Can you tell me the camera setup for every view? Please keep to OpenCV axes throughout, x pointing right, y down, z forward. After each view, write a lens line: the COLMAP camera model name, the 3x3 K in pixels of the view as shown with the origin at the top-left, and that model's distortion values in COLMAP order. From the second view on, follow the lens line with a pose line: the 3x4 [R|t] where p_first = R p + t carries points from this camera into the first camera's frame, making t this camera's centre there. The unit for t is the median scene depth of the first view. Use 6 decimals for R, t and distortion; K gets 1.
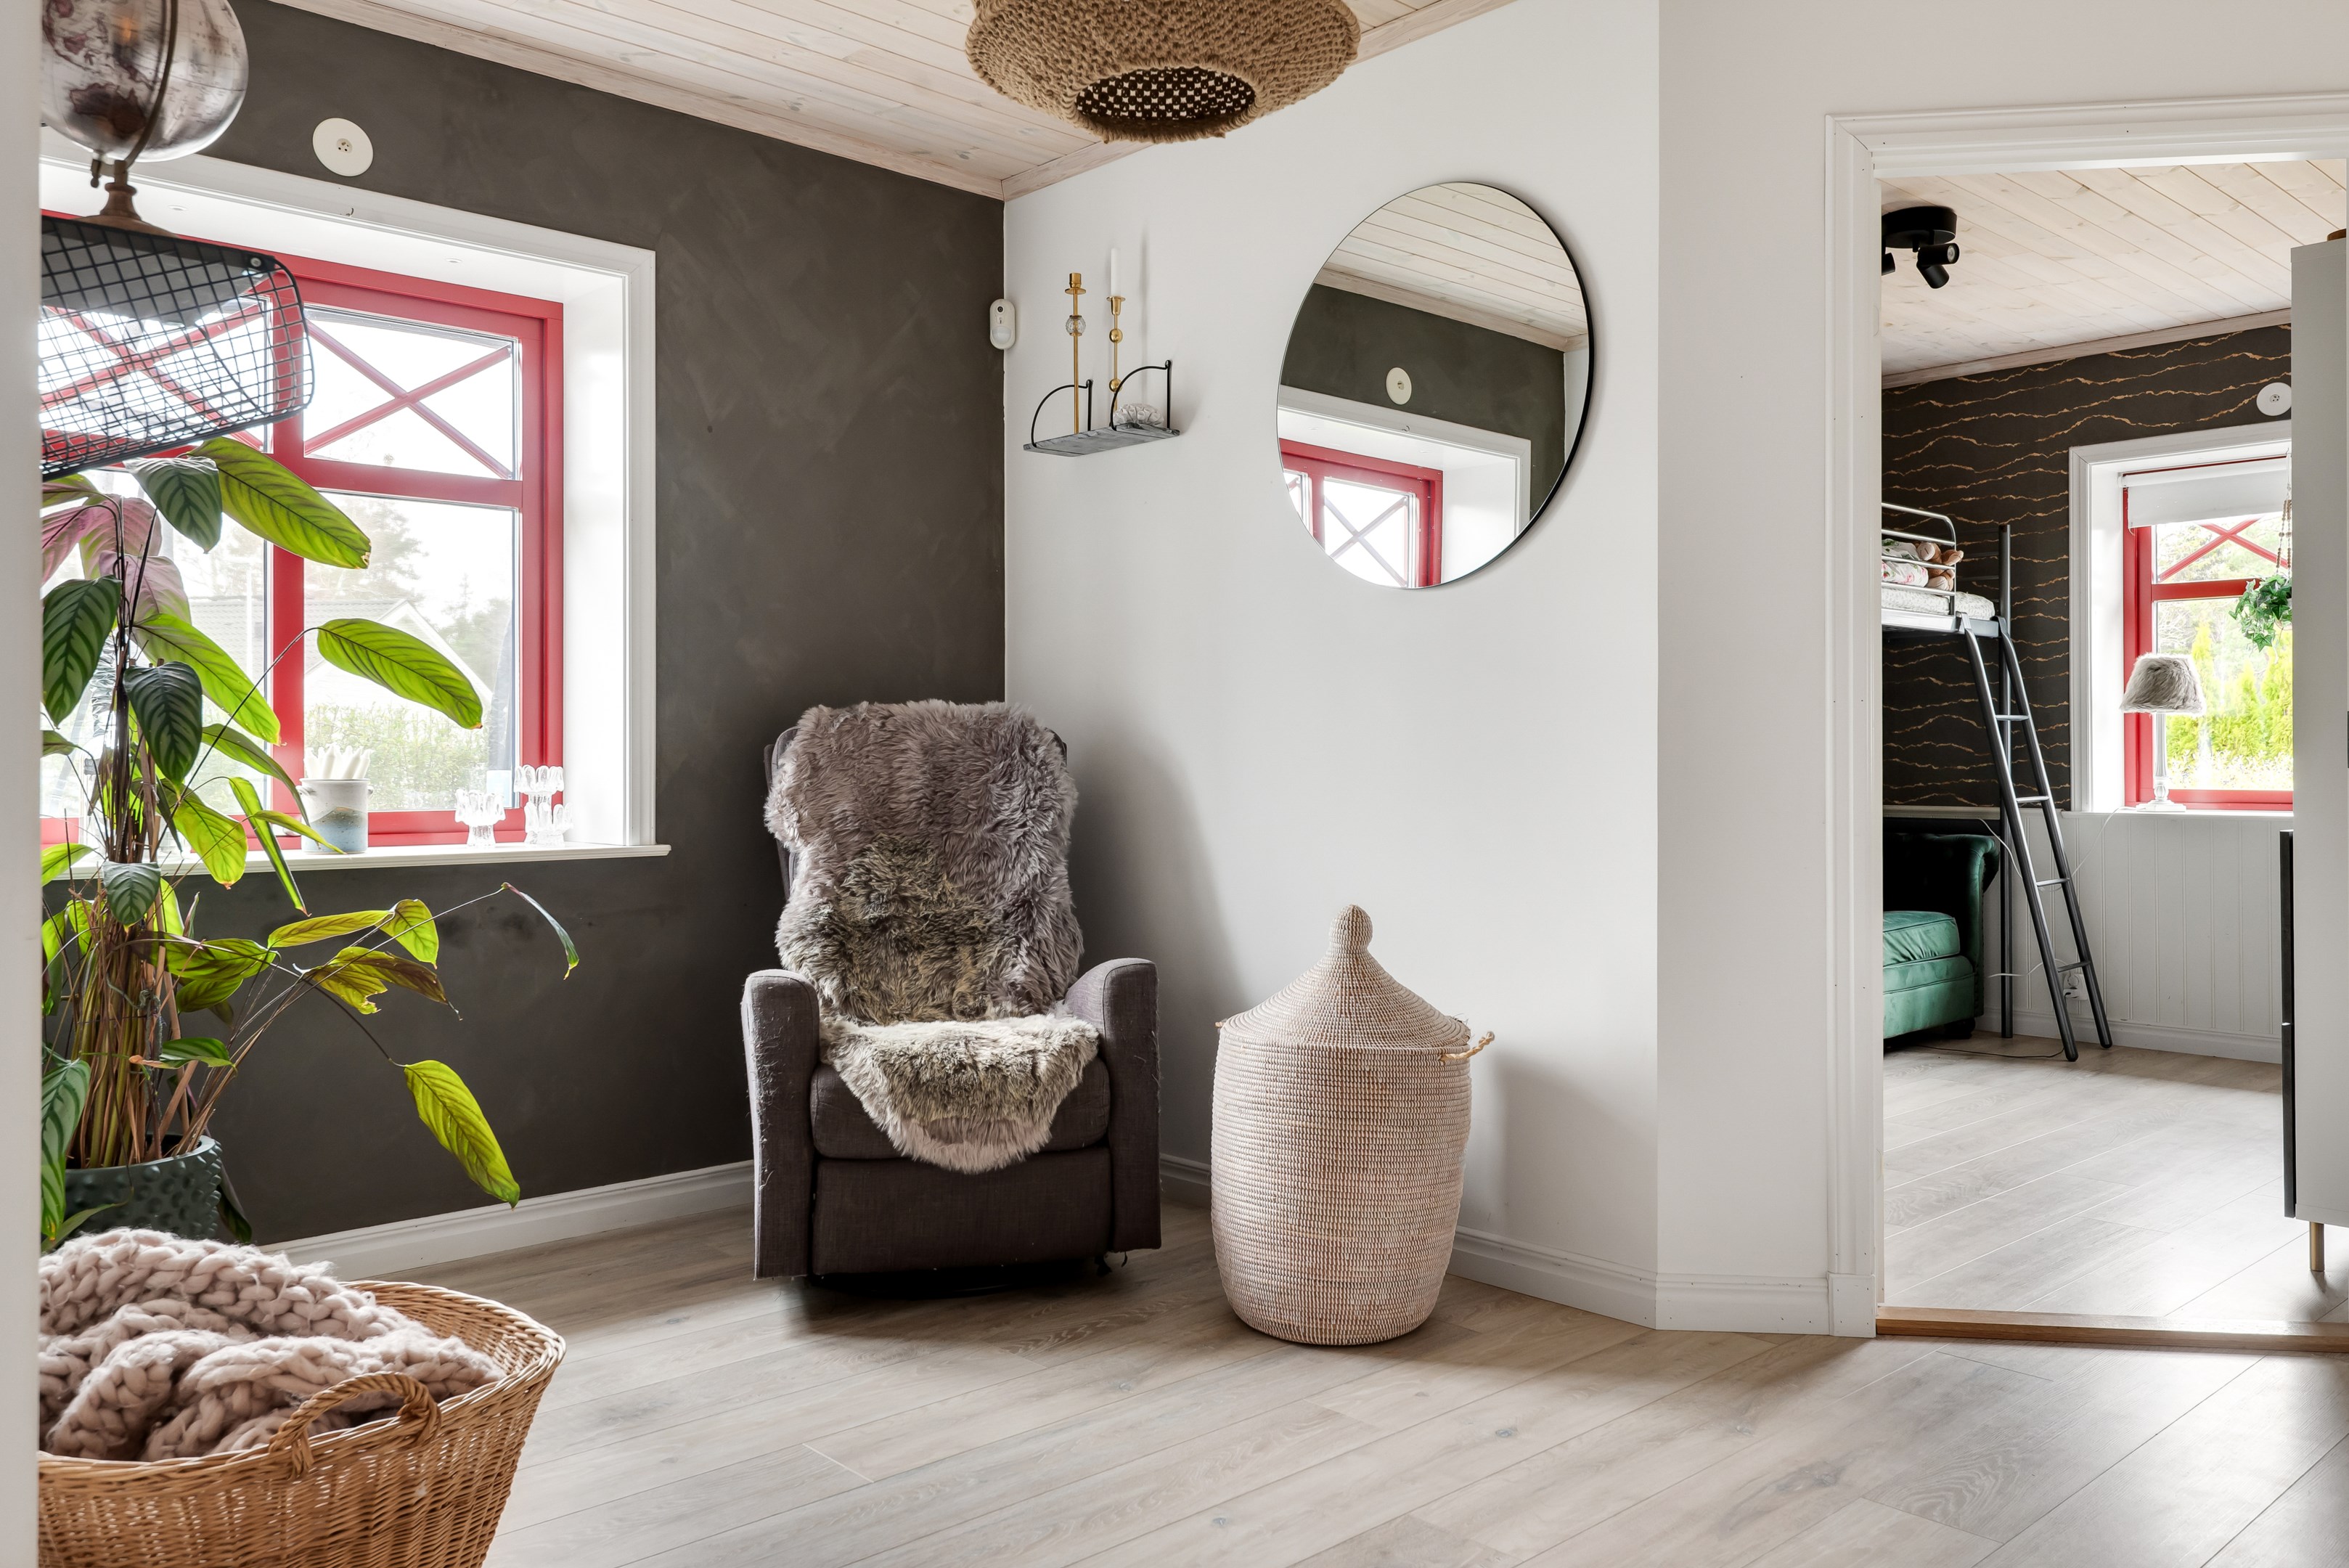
lens RADIAL K [[1728.3, 0, 1213.2], [0, 1728.3, 749.1], [0, 0, 1]] dist [0.031770, -0.003804]
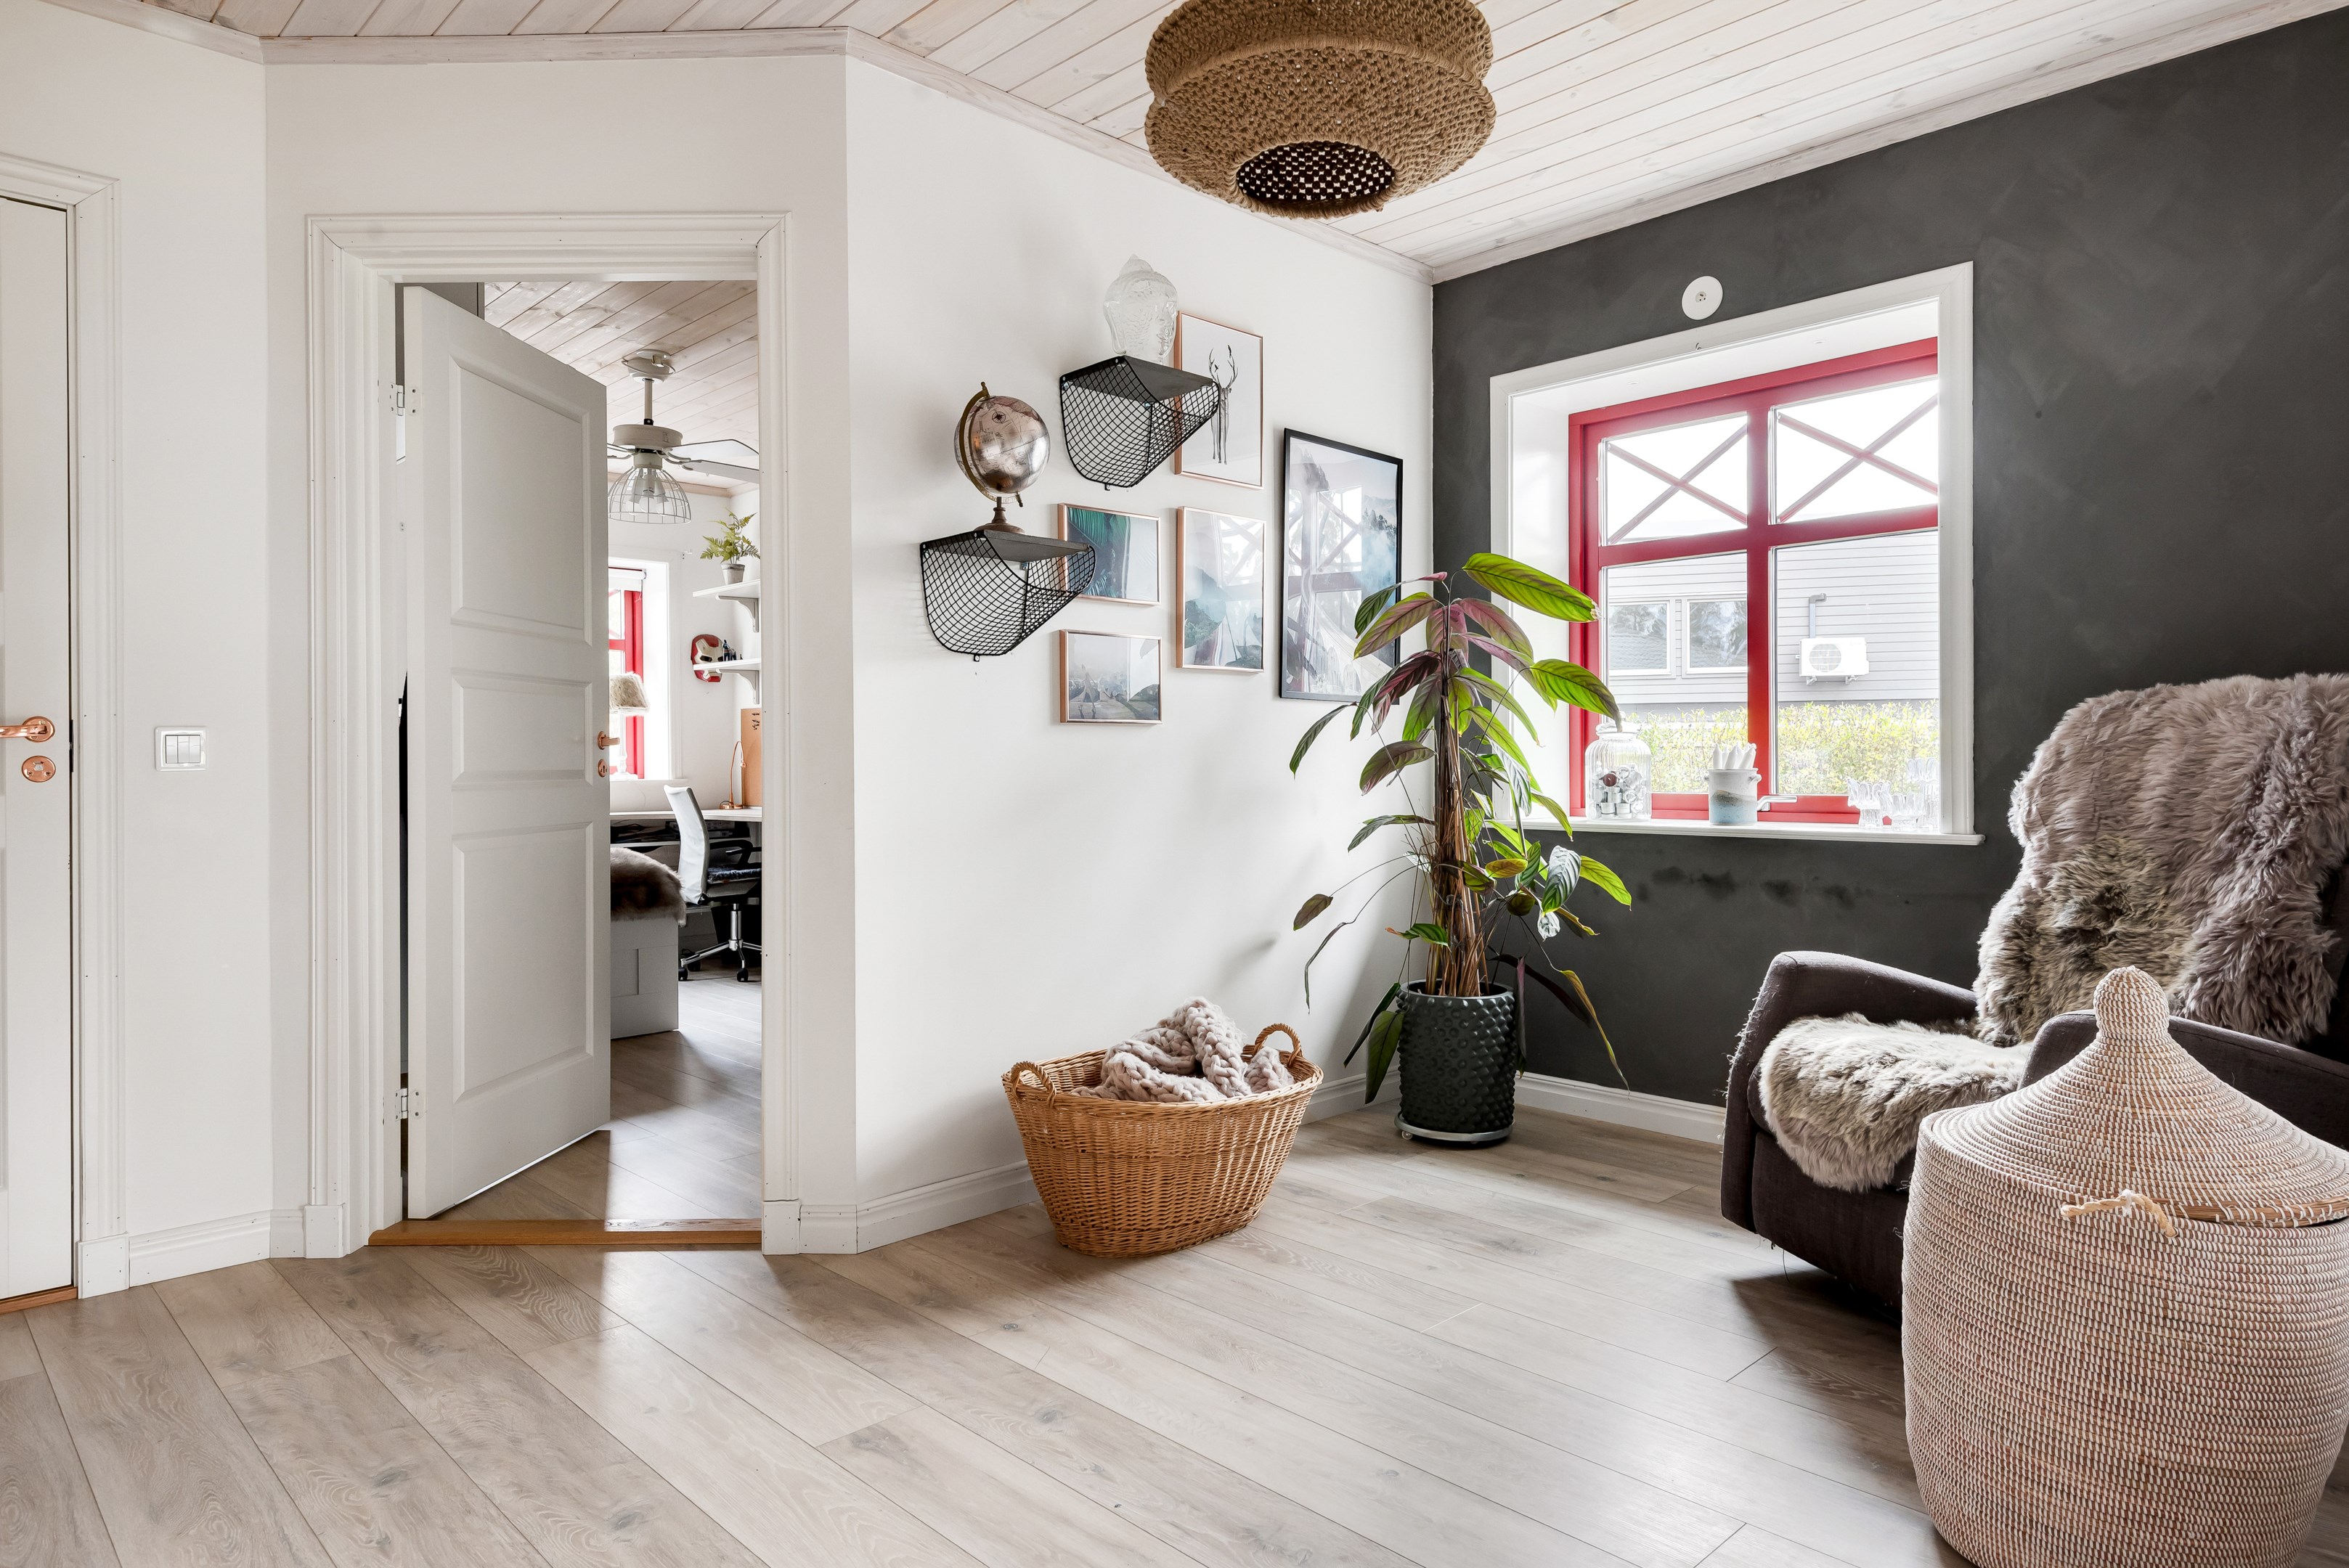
lens RADIAL K [[1385.1, 0, 1174.5], [0, 1385.1, 784.0], [0, 0, 1]] dist [-0.003097, -0.001411]
pose [[0.018051, 0.017730, -0.999680, 0.246504], [0.014991, 0.999726, 0.018002, 0.001335], [0.999725, -0.015311, 0.017780, 0.251764]]
